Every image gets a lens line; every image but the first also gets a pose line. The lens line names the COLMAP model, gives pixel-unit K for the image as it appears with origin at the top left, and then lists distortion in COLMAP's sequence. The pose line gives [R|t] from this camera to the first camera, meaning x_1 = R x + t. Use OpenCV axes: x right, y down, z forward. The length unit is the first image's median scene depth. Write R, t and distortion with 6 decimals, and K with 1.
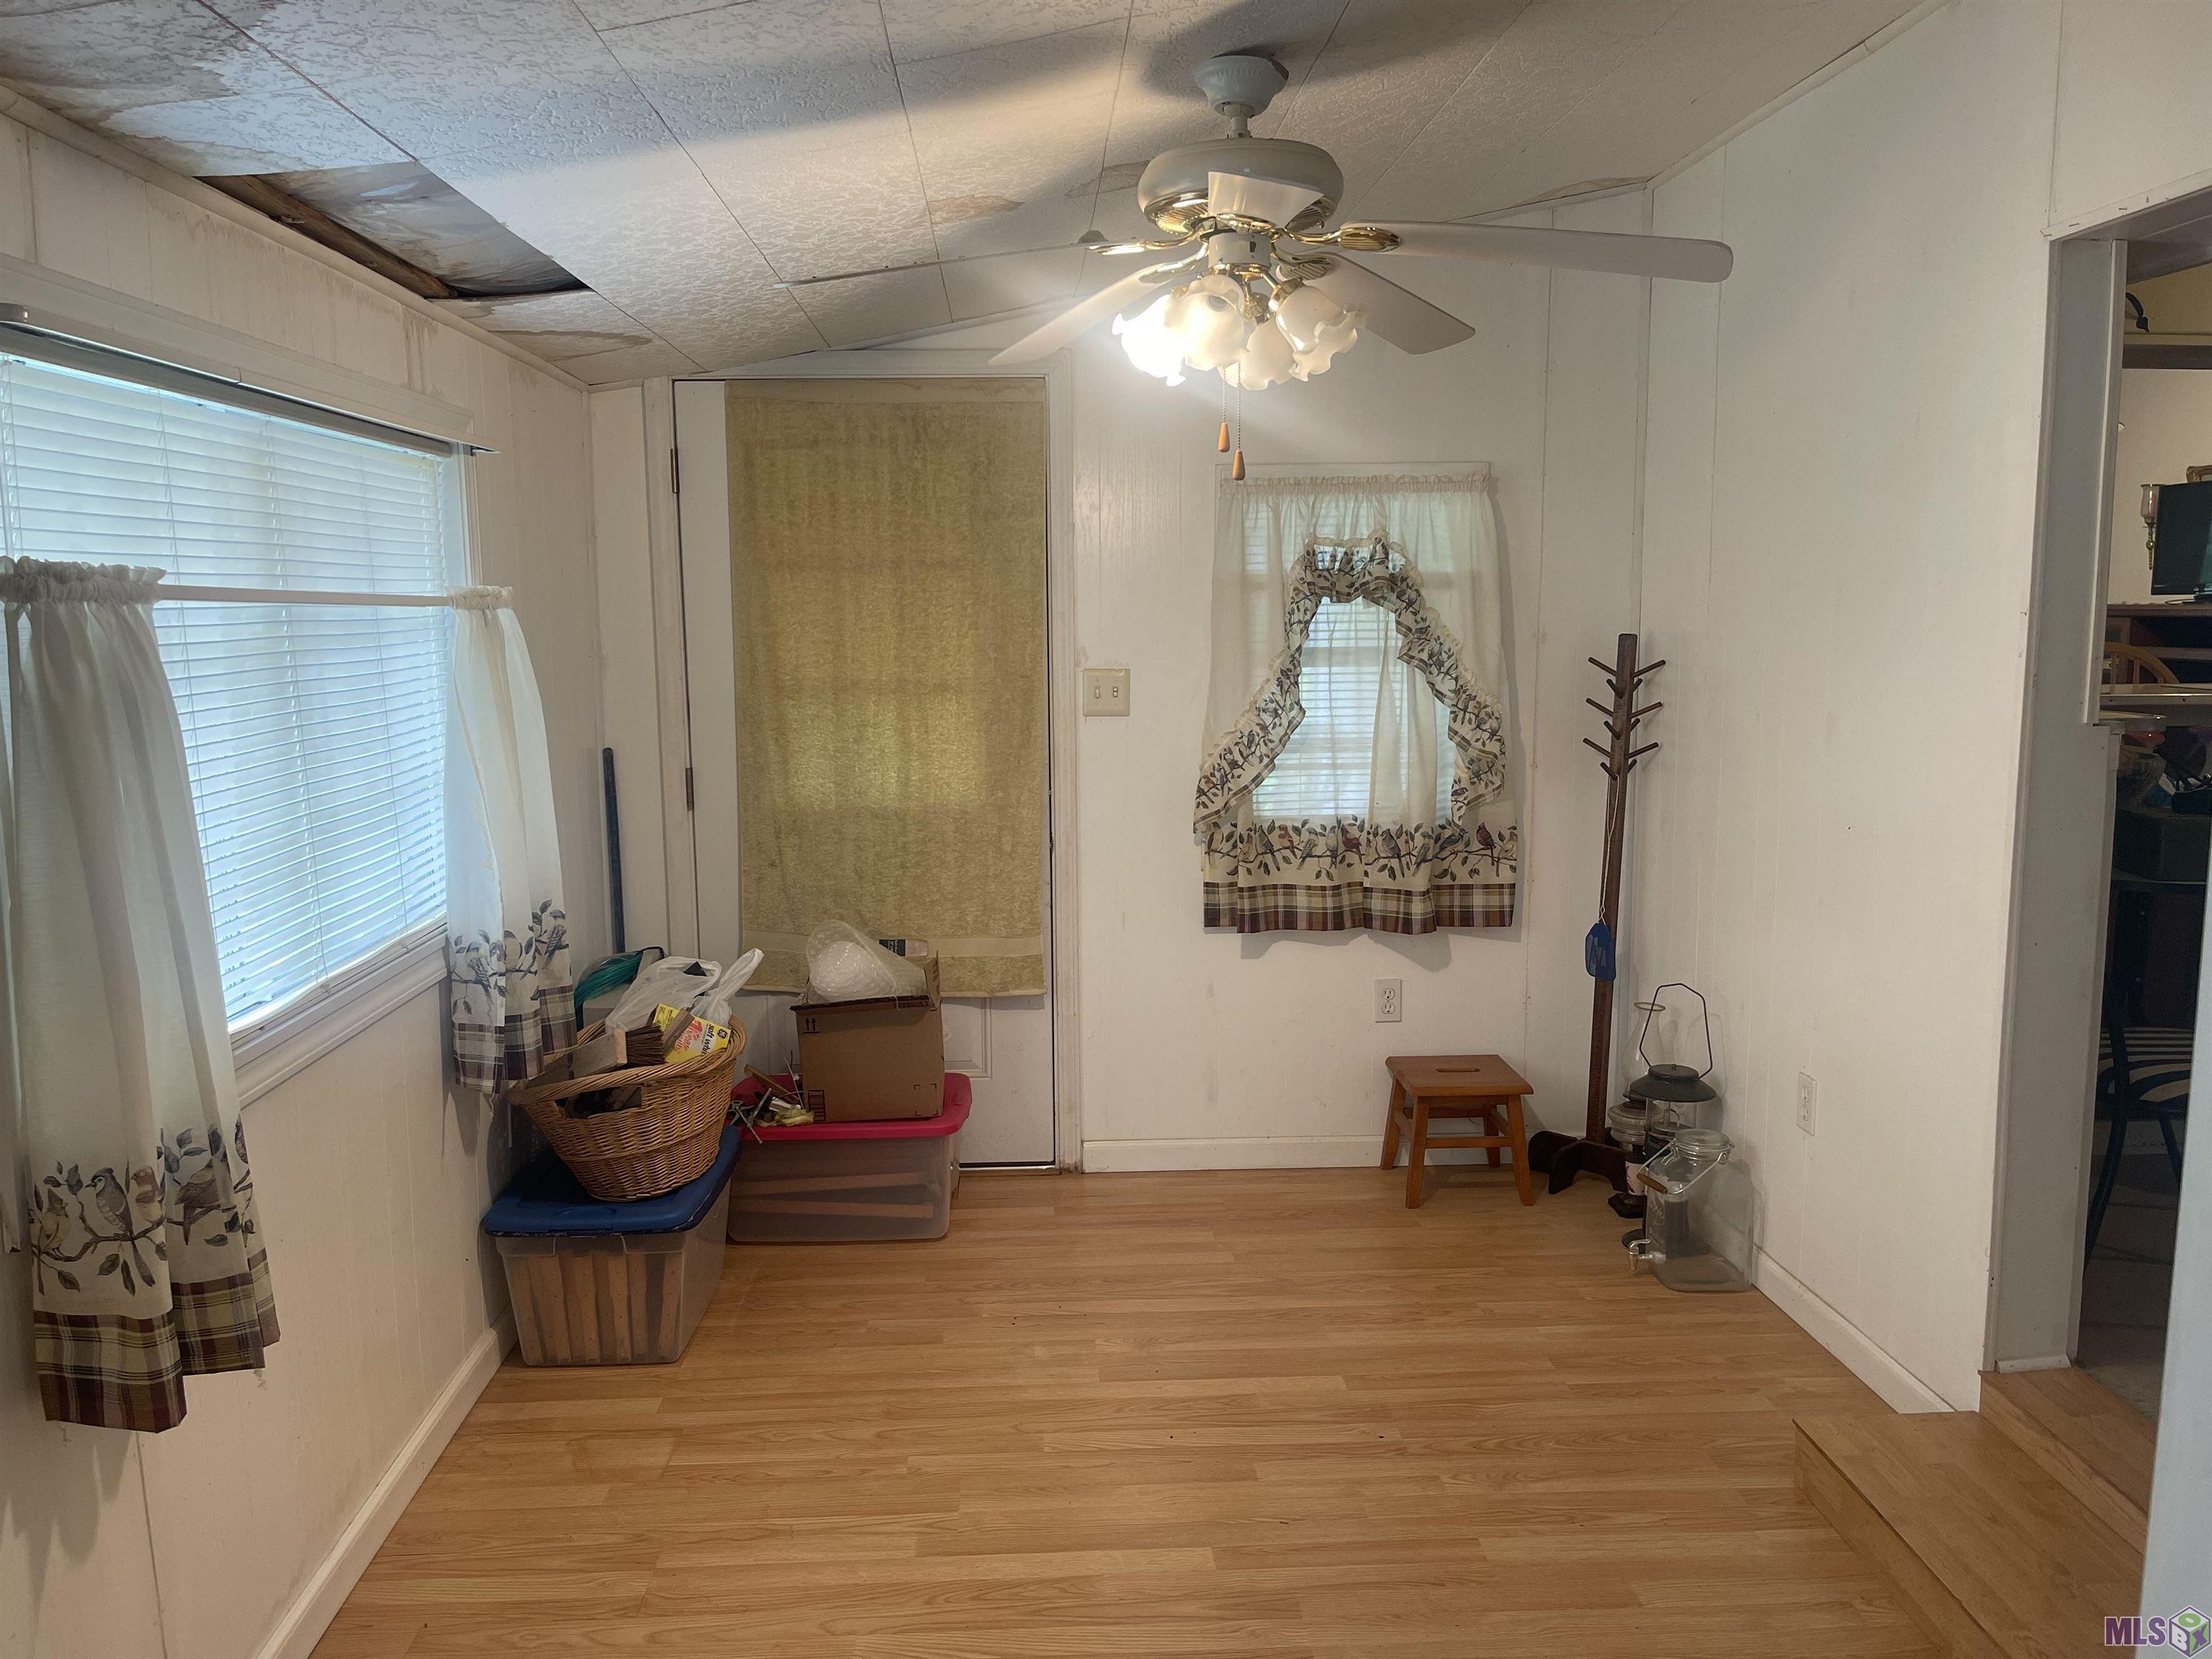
lens RADIAL K [[1671.1, 0, 1108.4], [0, 1671.1, 817.9], [0, 0, 1]] dist [0.003245, -0.014796]
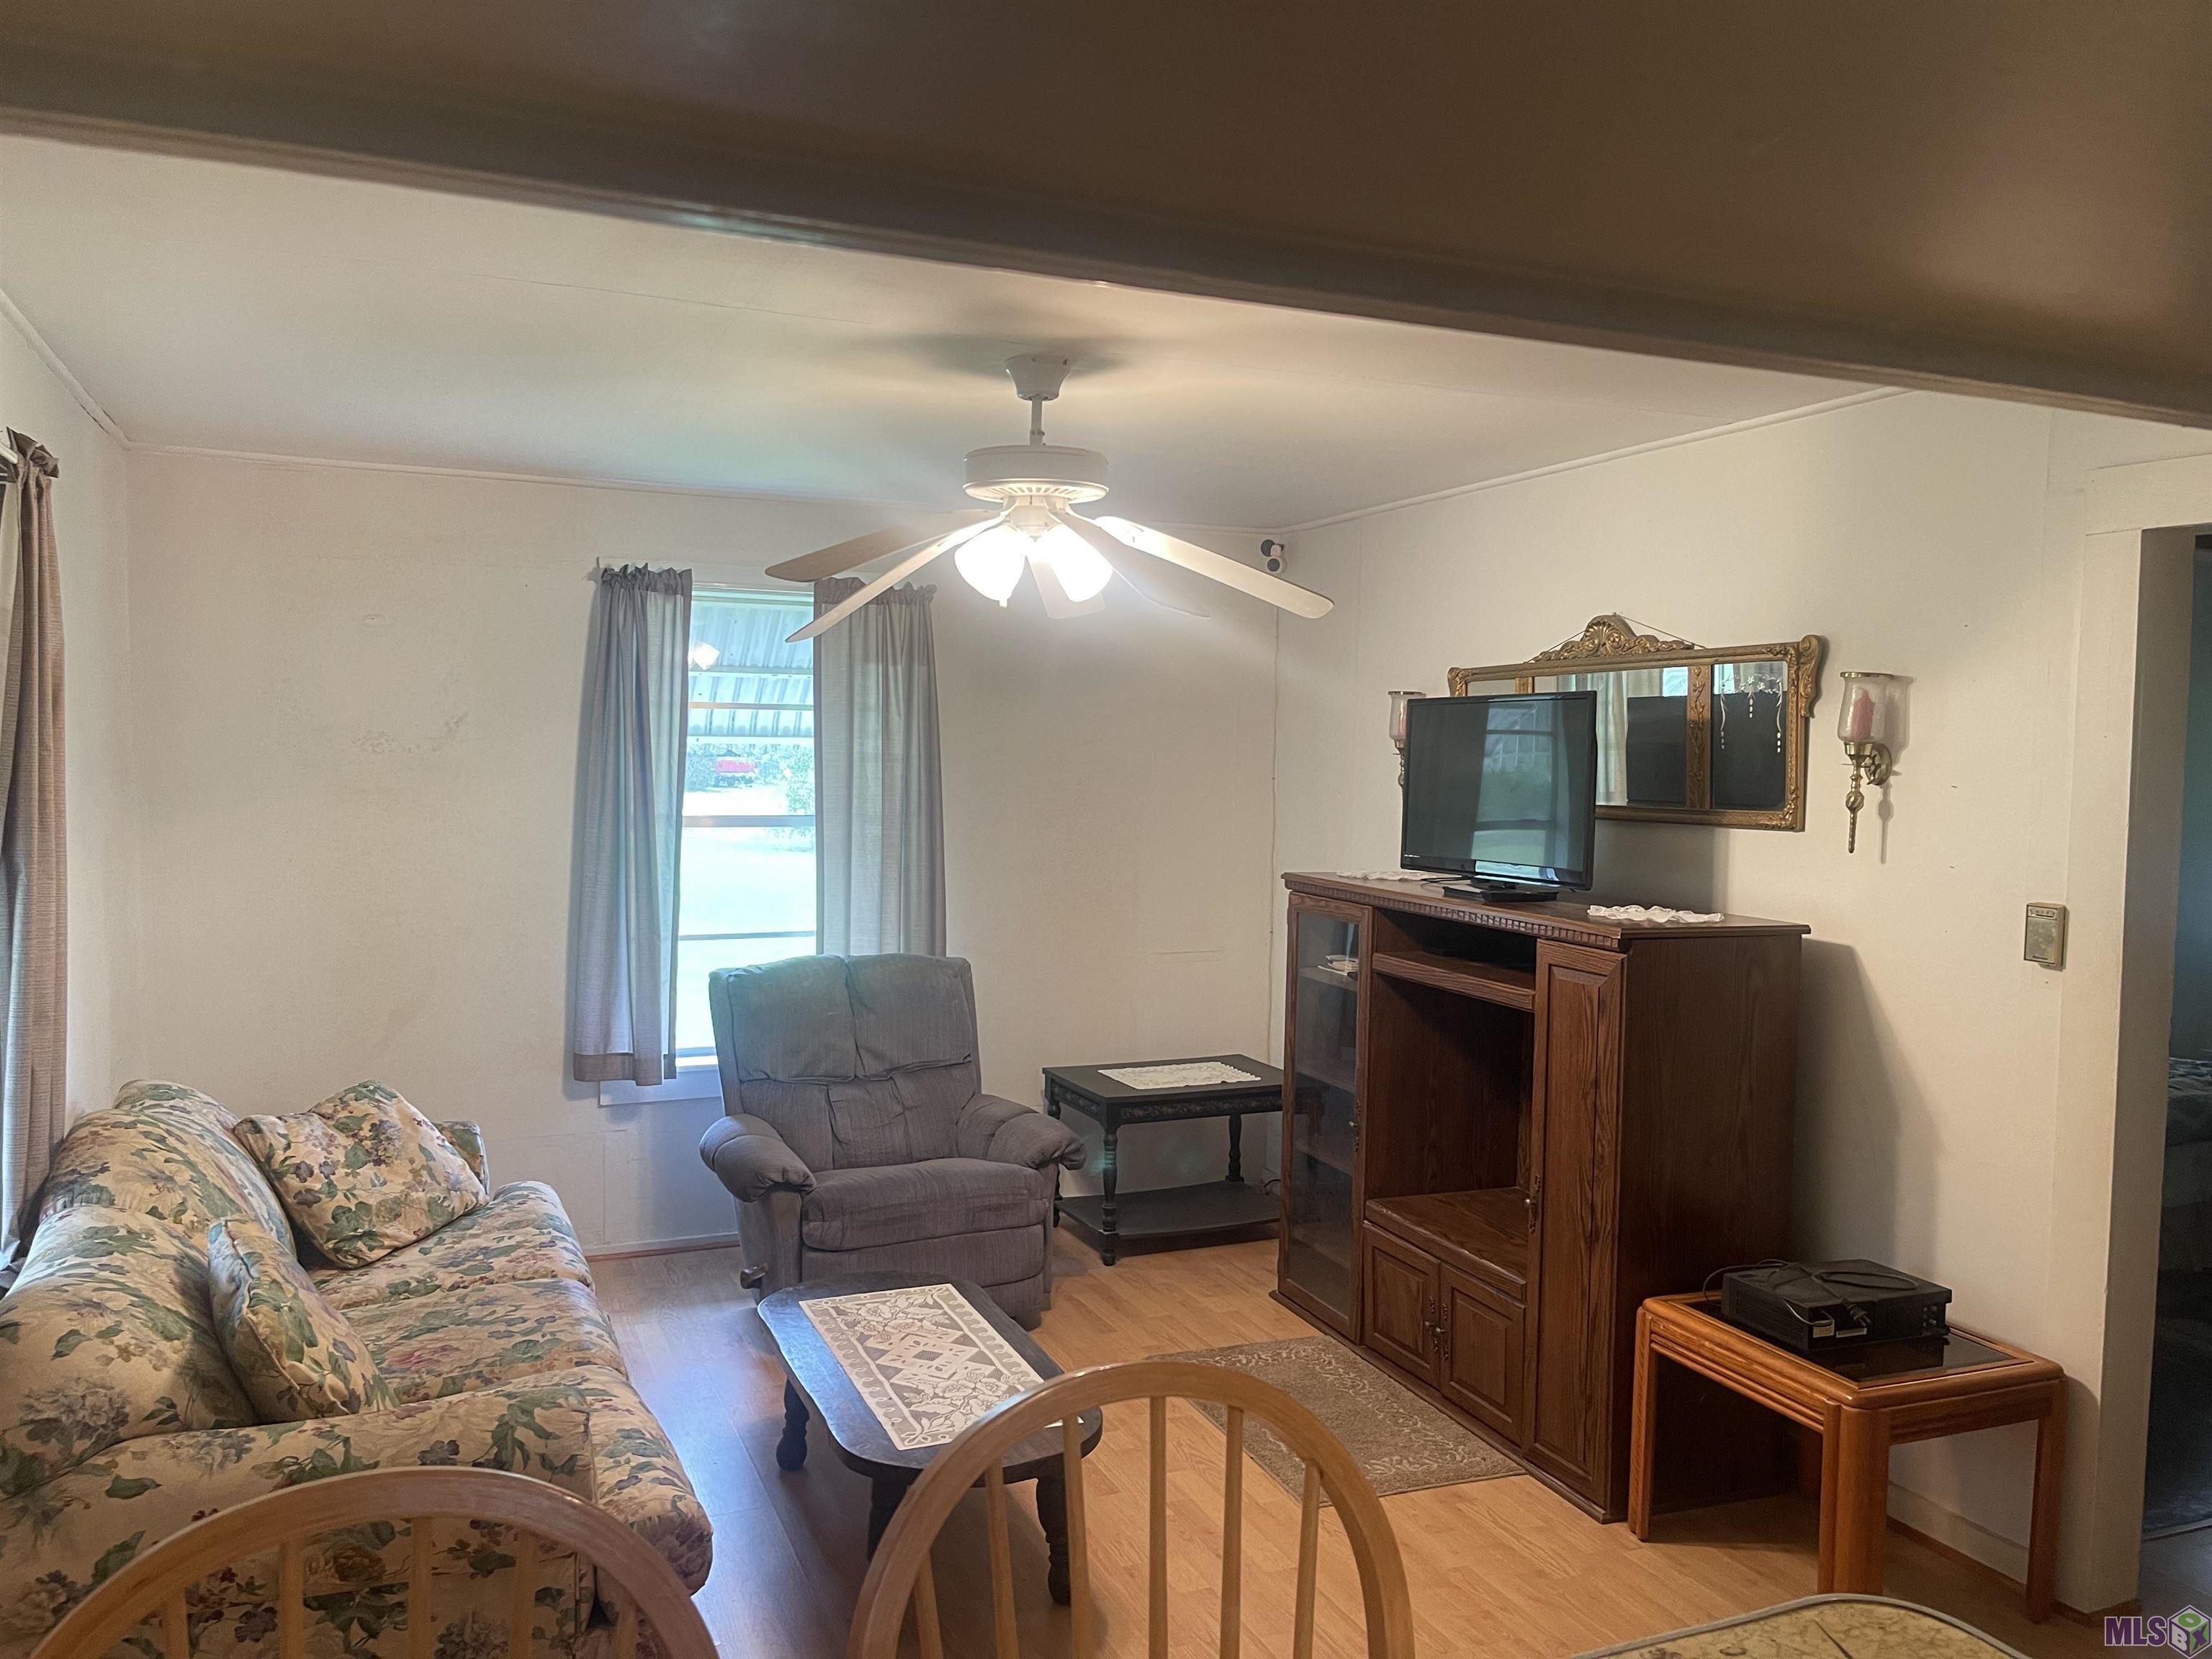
lens RADIAL K [[1671.1, 0, 1110.7], [0, 1671.1, 822.2], [0, 0, 1]] dist [0.003245, -0.014796]
pose [[0.940072, 0.000338, 0.340977, 0.726805], [0.031008, 0.995771, -0.086474, -0.238316], [-0.339564, 0.091864, 0.936086, 1.051983]]
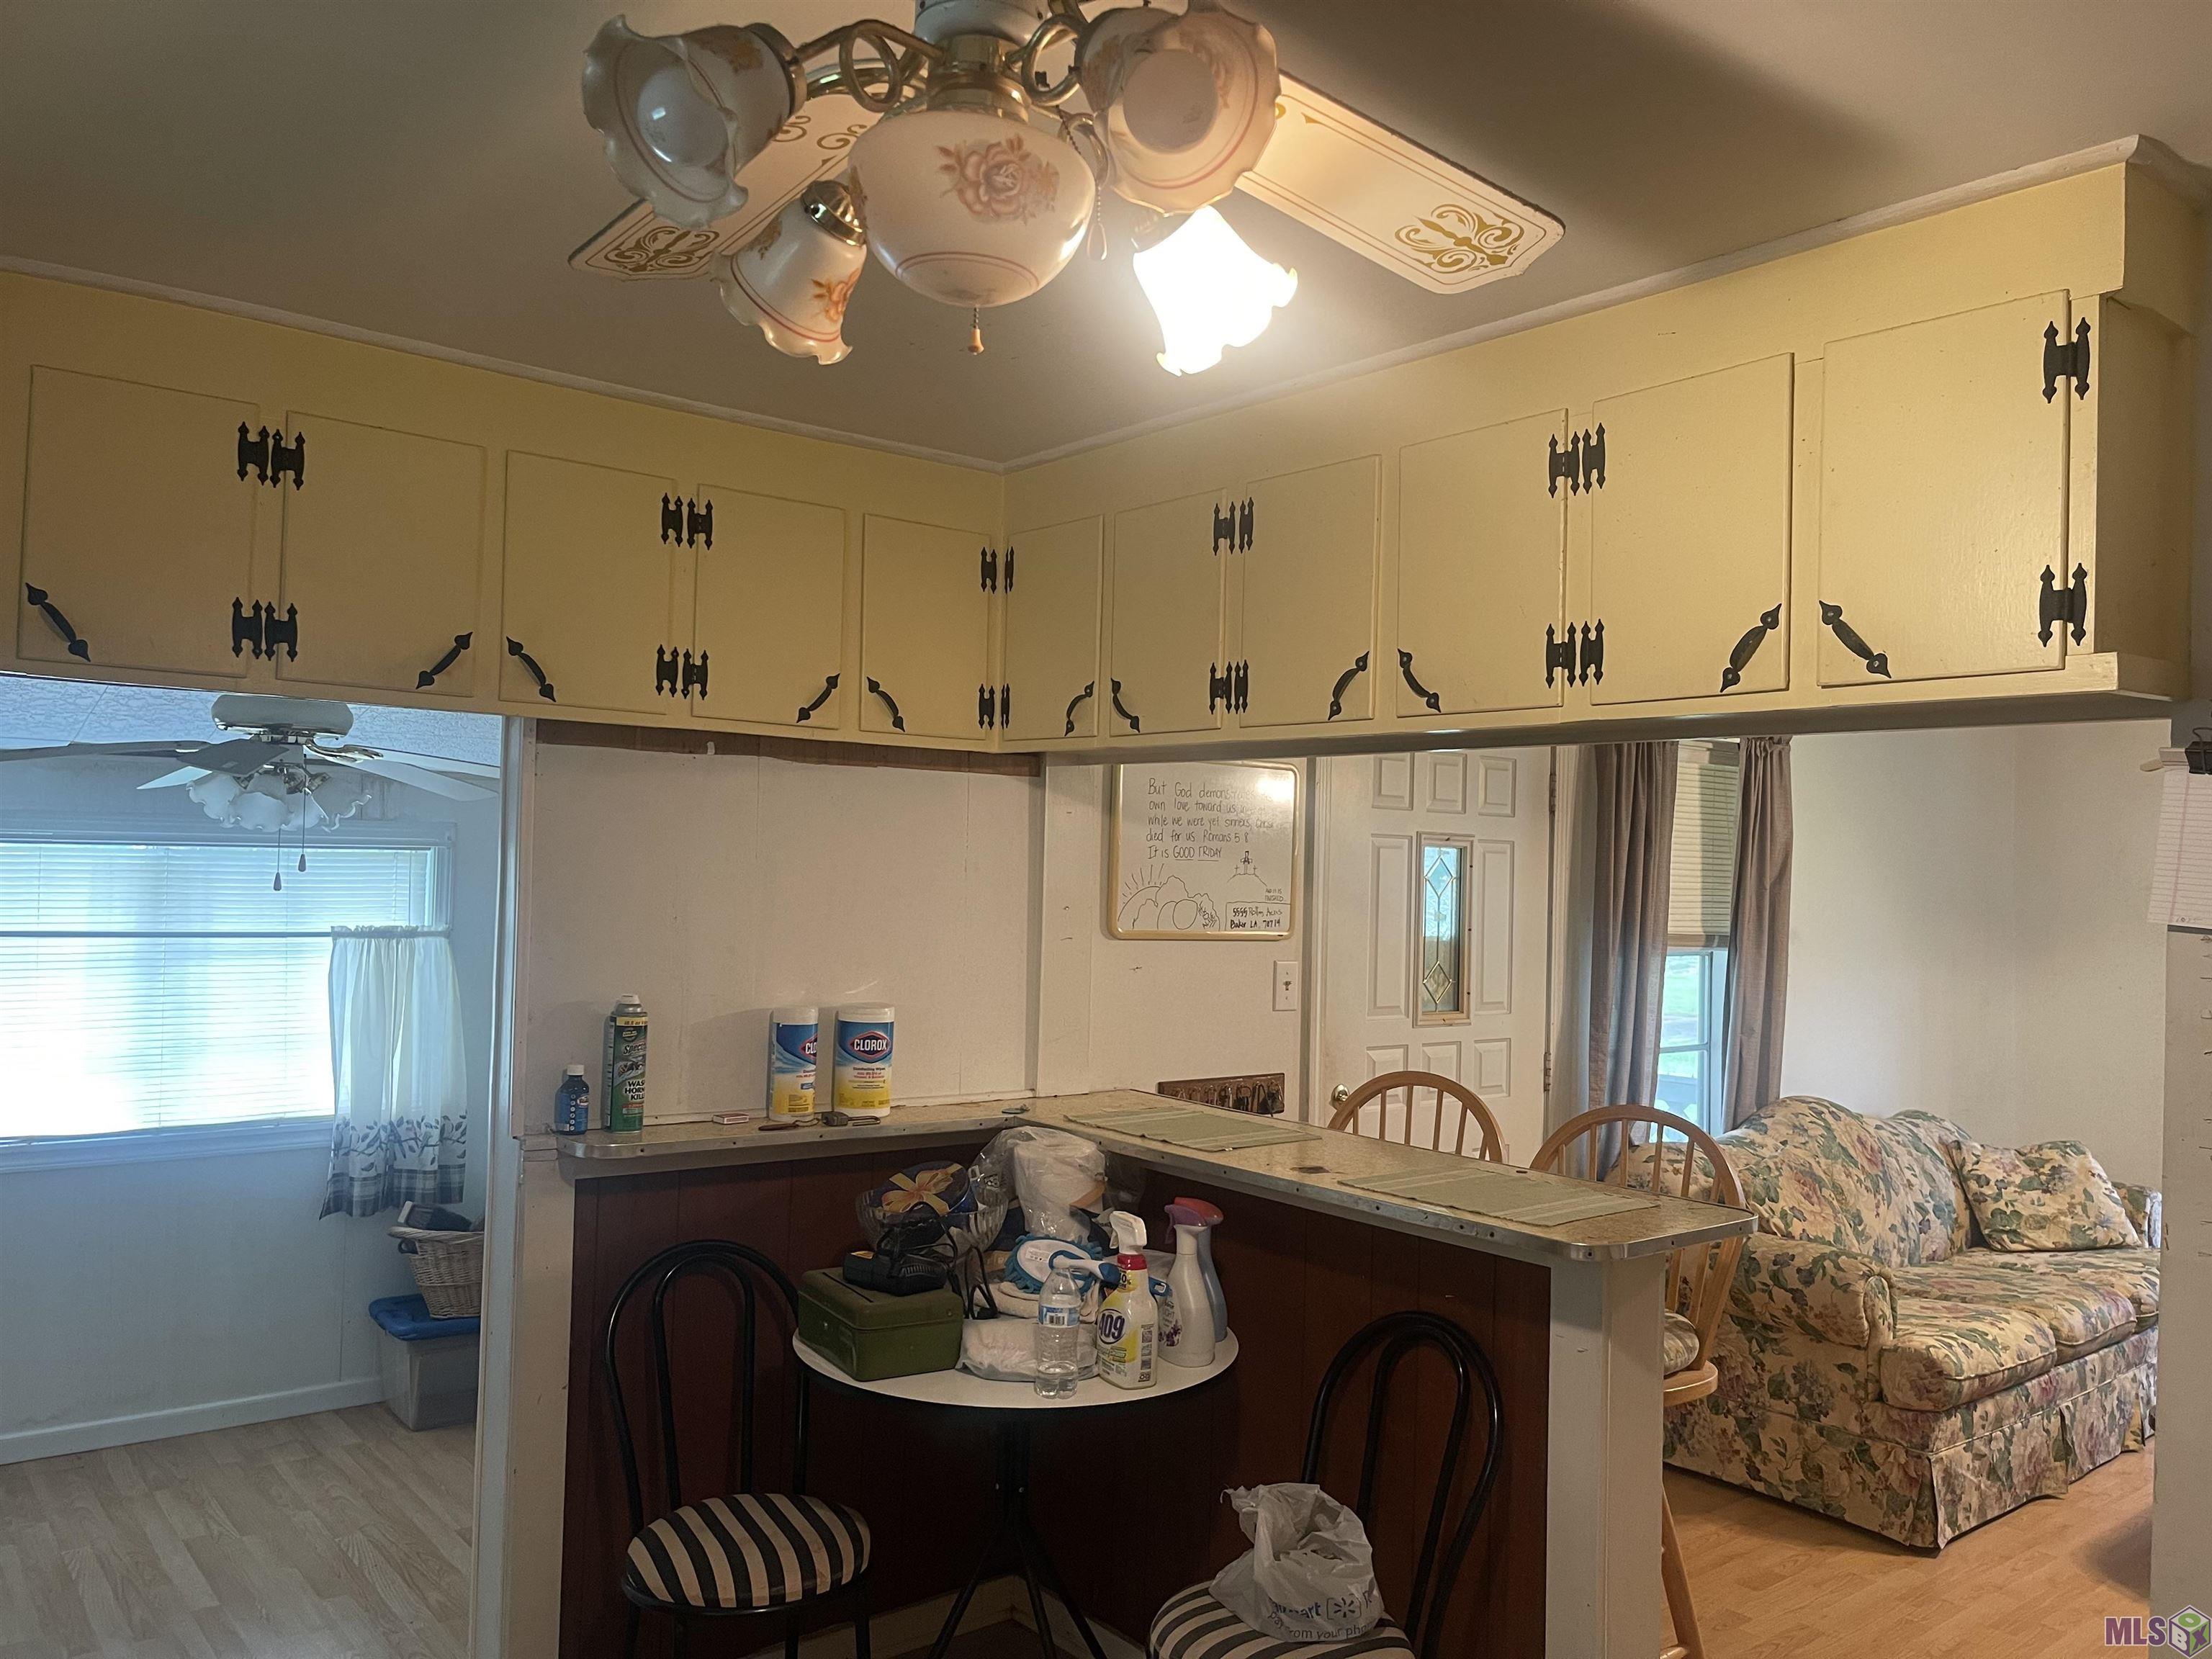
lens RADIAL K [[1671.1, 0, 1110.3], [0, 1671.1, 843.3], [0, 0, 1]] dist [0.003245, -0.014796]
pose [[0.584027, 0.006571, -0.811708, 1.462344], [-0.144580, 0.984820, -0.096054, -0.162093], [0.798755, 0.173455, 0.576112, 0.584858]]
